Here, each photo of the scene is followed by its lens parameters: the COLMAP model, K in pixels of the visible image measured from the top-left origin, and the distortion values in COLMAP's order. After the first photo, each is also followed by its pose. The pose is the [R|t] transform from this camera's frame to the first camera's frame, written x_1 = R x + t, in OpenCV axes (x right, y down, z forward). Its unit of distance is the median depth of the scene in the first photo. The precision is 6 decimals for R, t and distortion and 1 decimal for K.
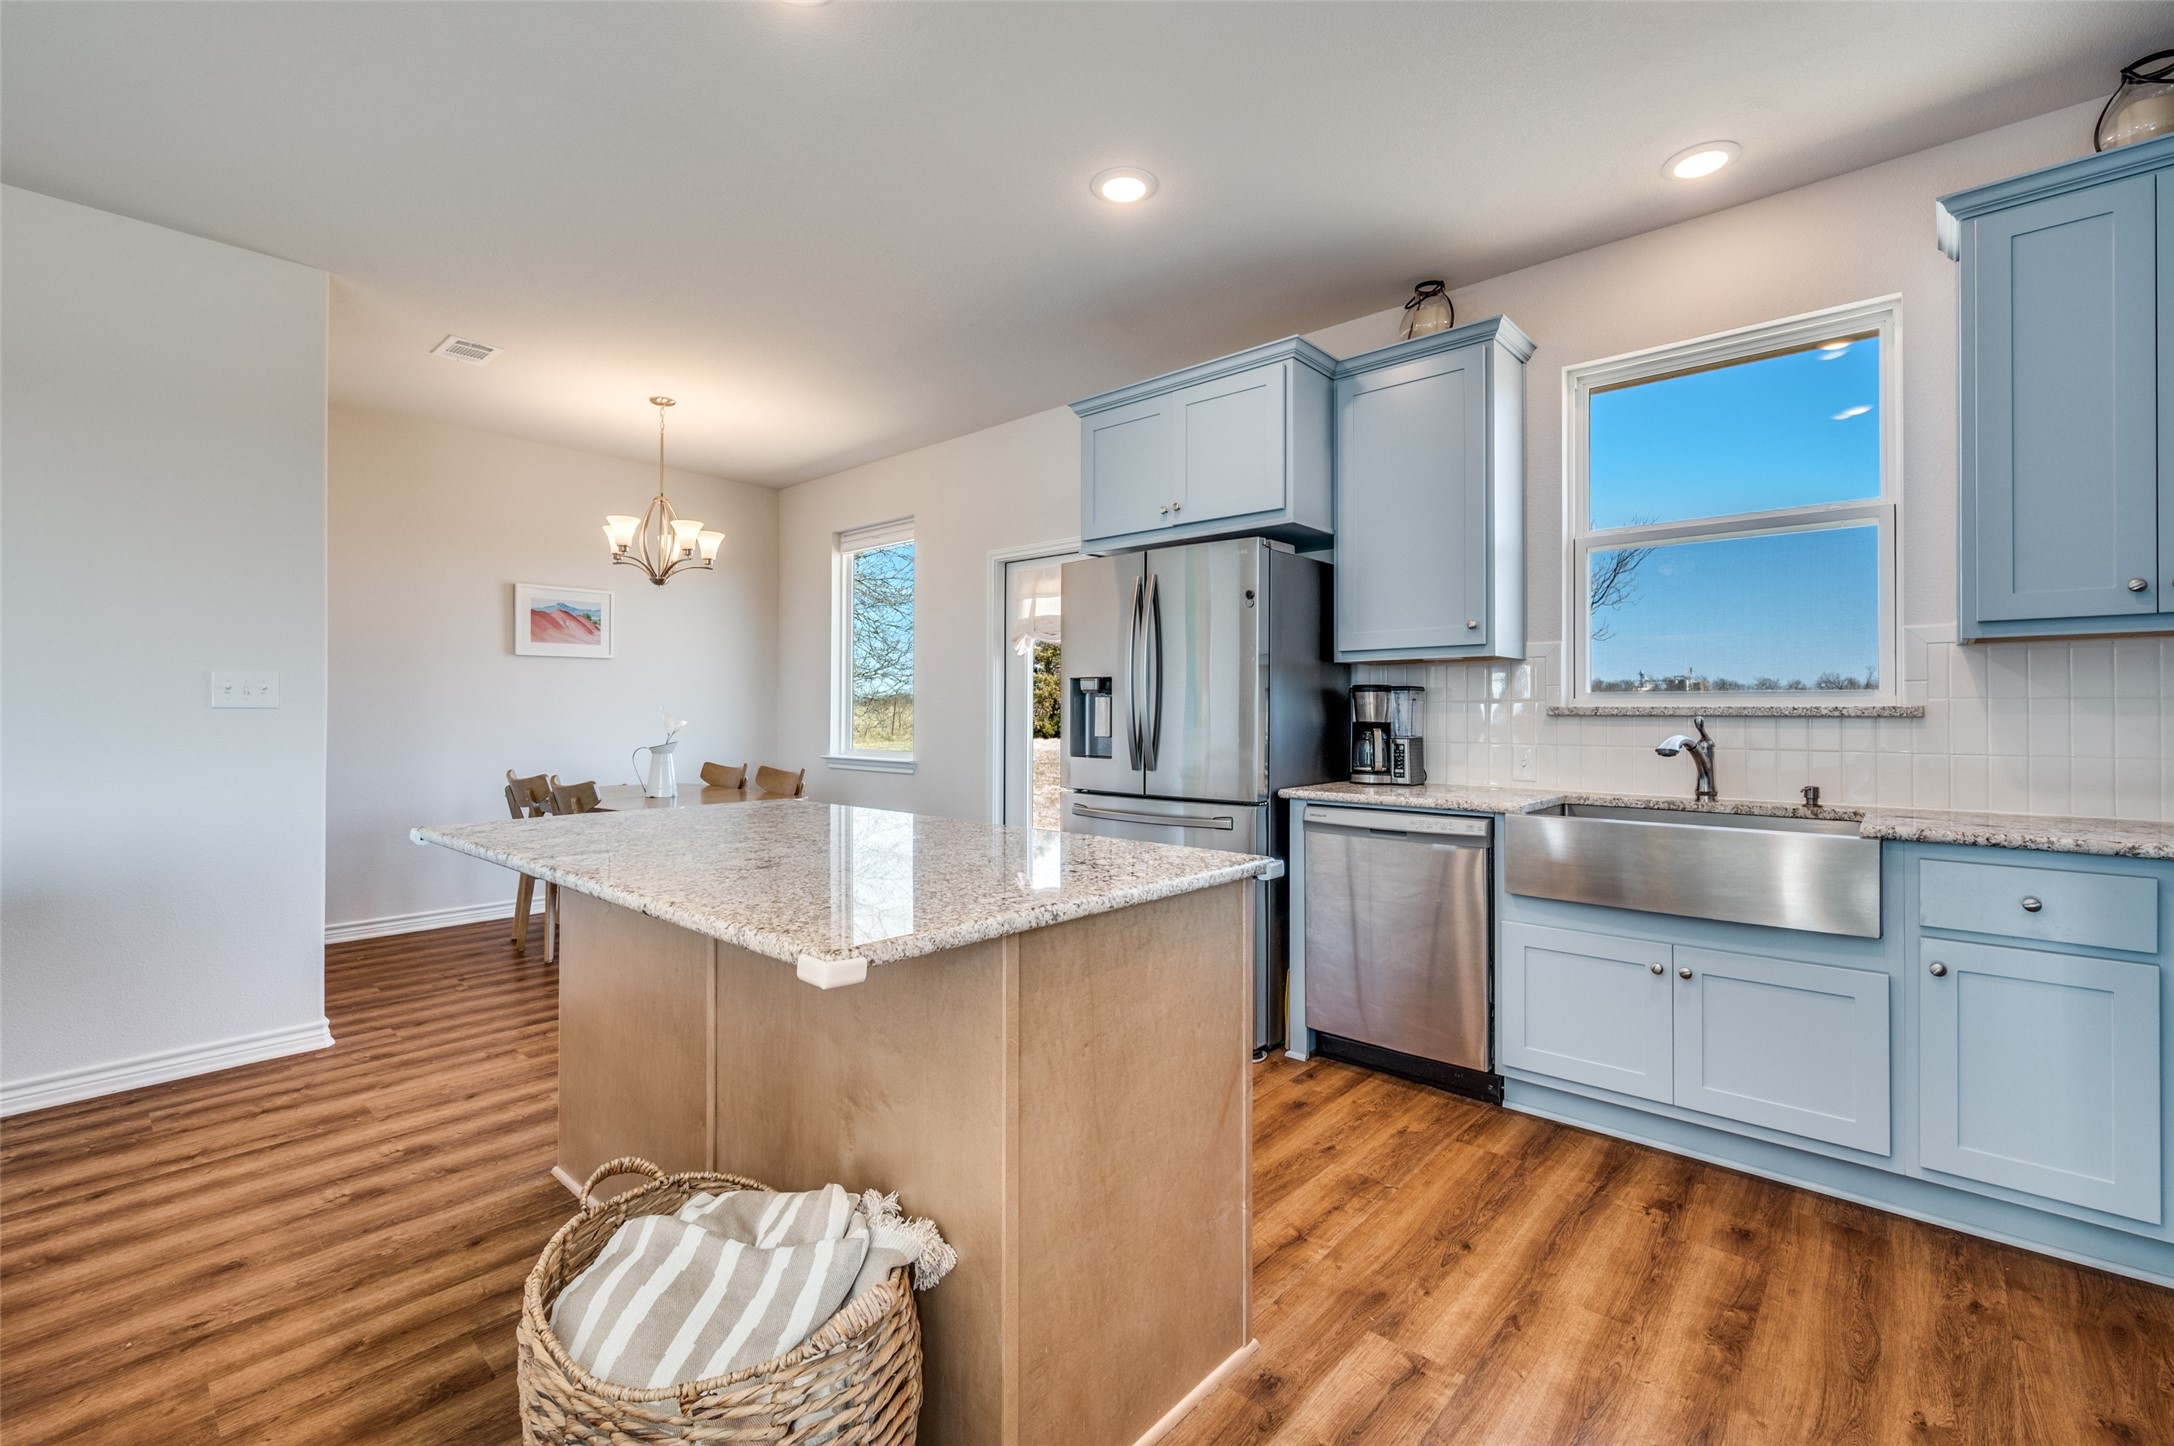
lens RADIAL K [[924.2, 0, 1086.5], [0, 924.2, 704.1], [0, 0, 1]] dist [-0.000081, 0.000653]
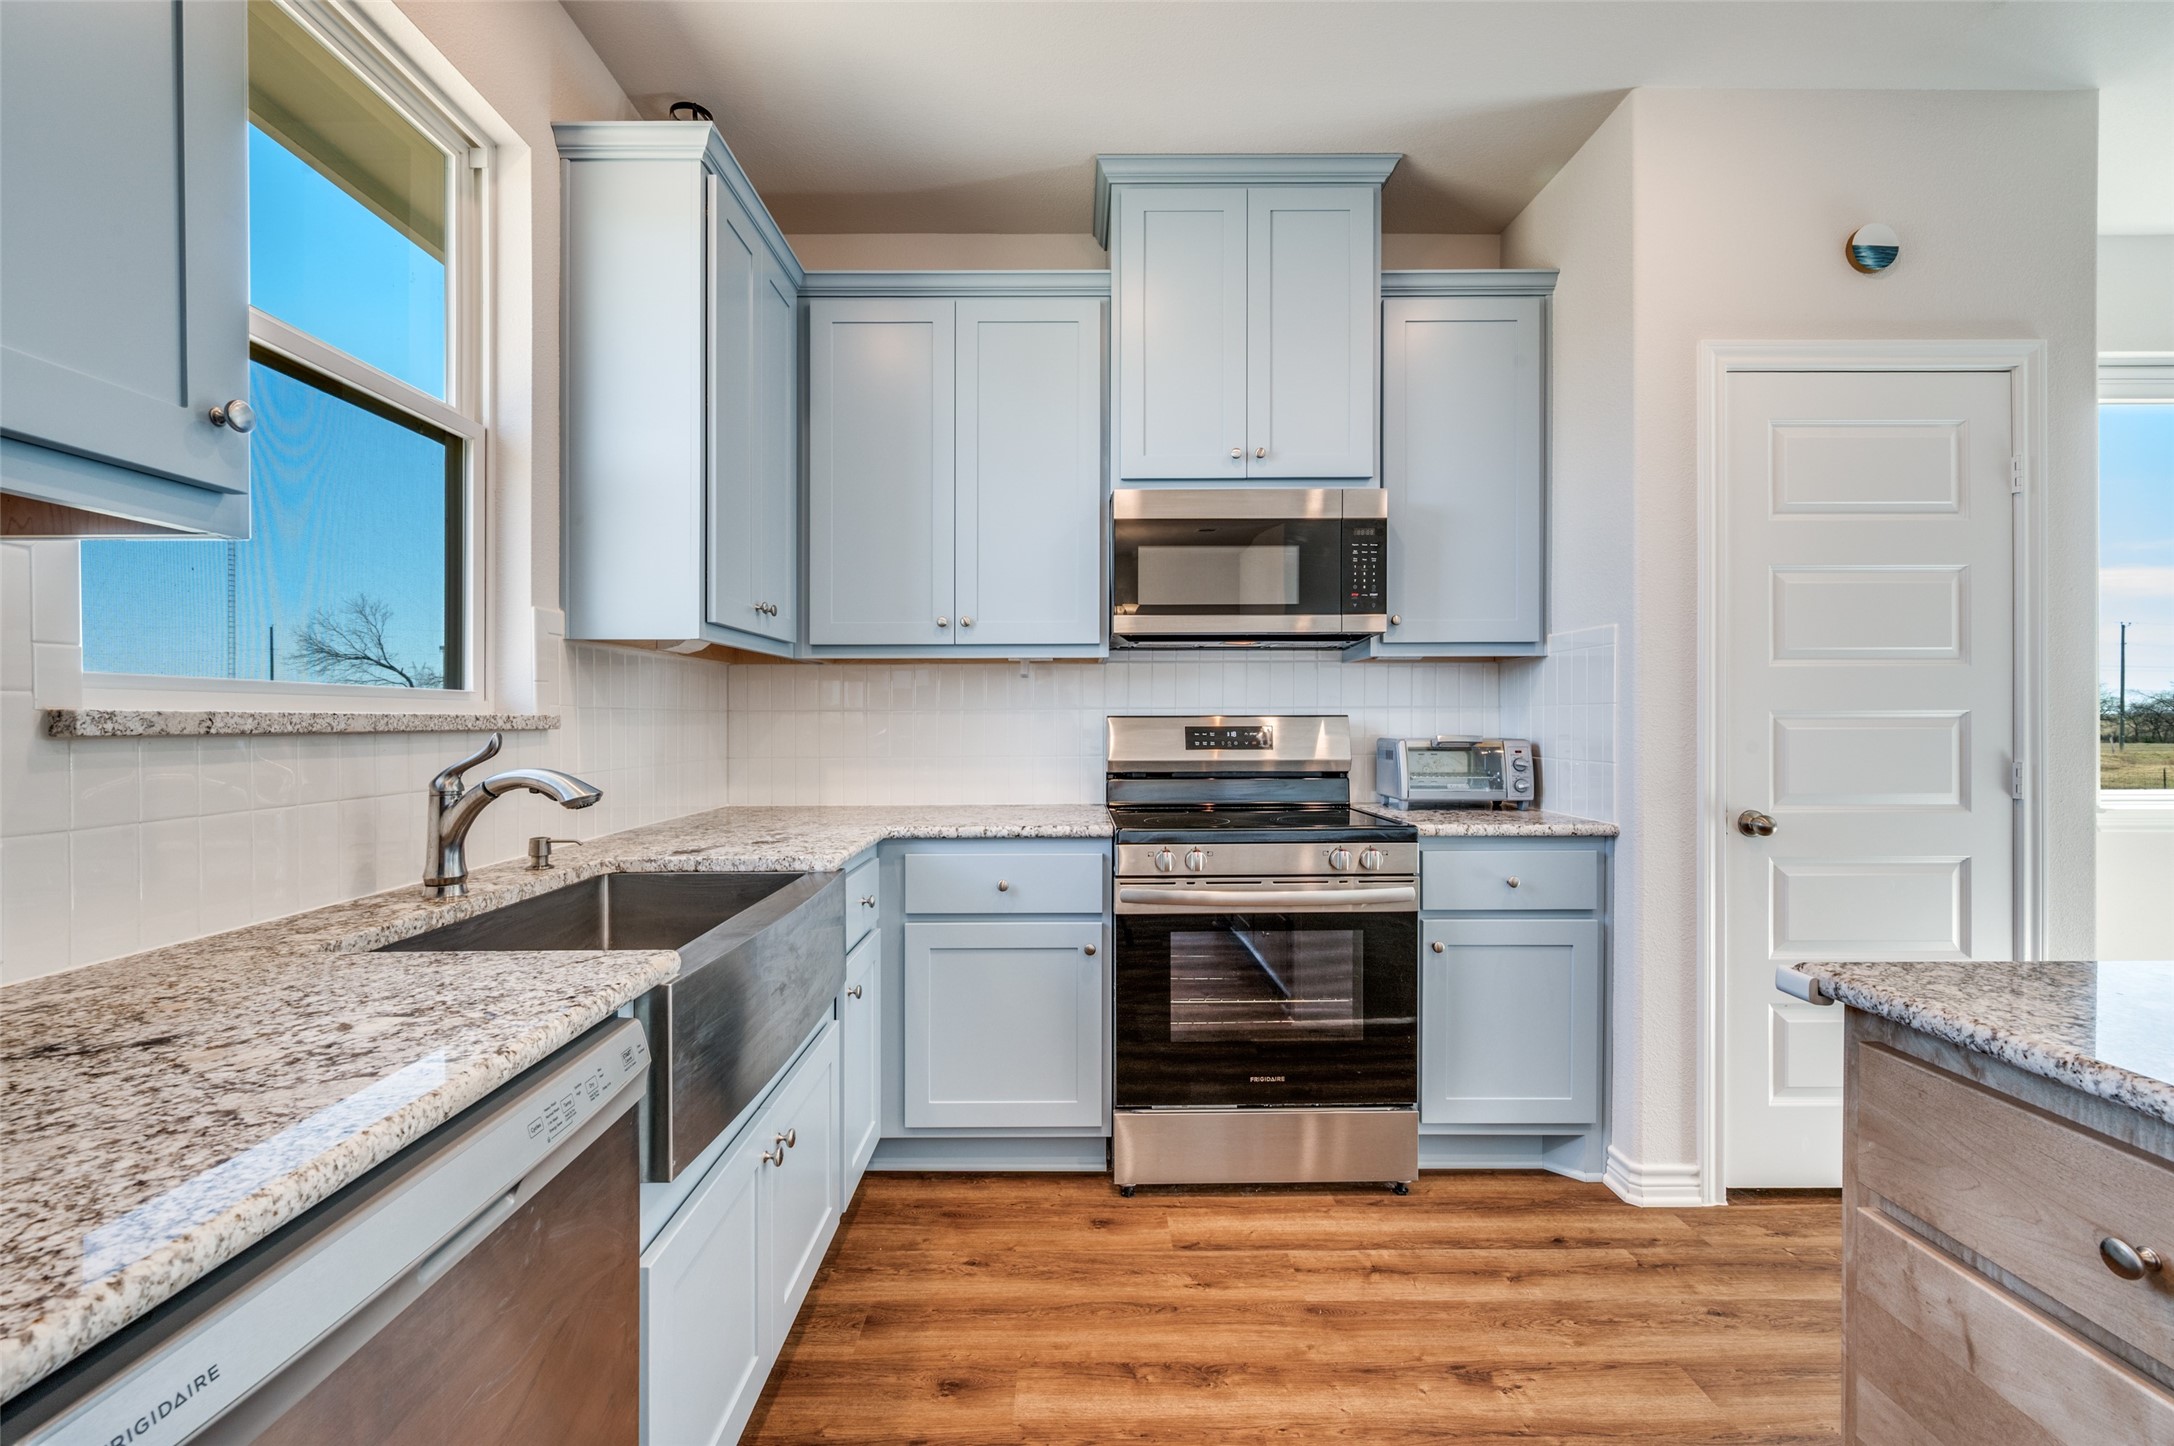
lens RADIAL K [[924.2, 0, 1074.9], [0, 924.2, 724.8], [0, 0, 1]] dist [-0.000081, 0.000653]
pose [[-0.673615, -0.007307, 0.739046, 0.042284], [-0.010154, 0.999948, 0.000632, 0.004338], [-0.739012, -0.007079, -0.673655, 1.011534]]
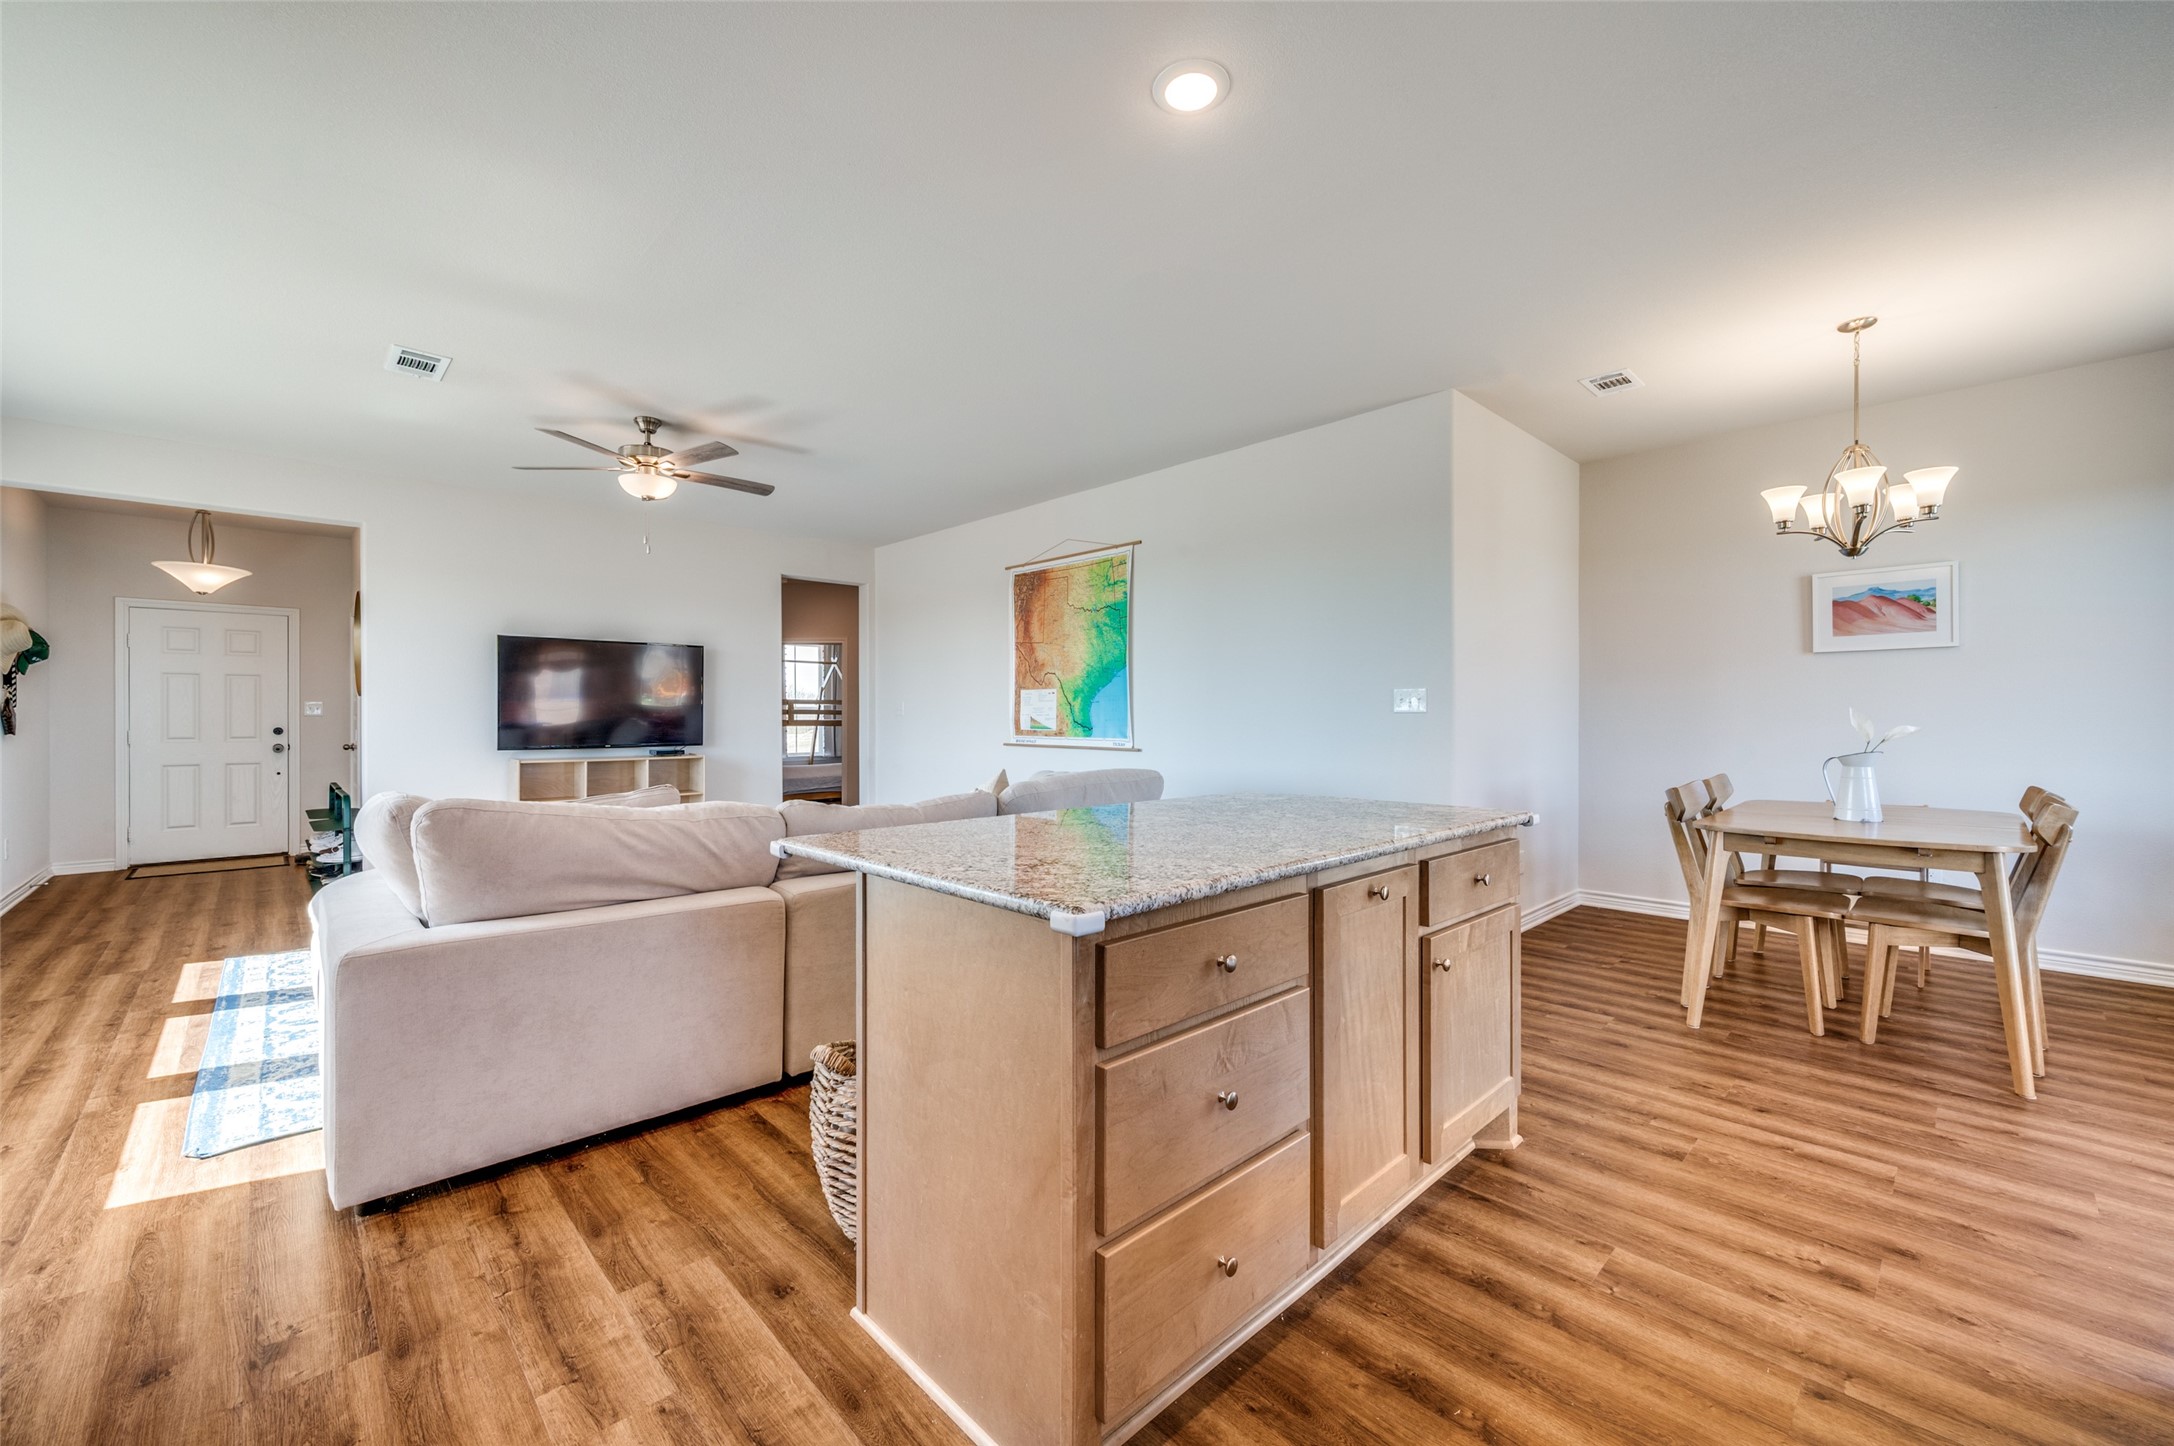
lens RADIAL K [[870.7, 0, 1082.2], [0, 870.7, 718.1], [0, 0, 1]] dist [0.001400, 0.001106]
pose [[-0.069965, -0.000498, -0.997549, 0.522411], [0.013524, 0.999908, -0.001447, 0.004367], [0.997458, -0.013592, -0.069952, 0.600460]]
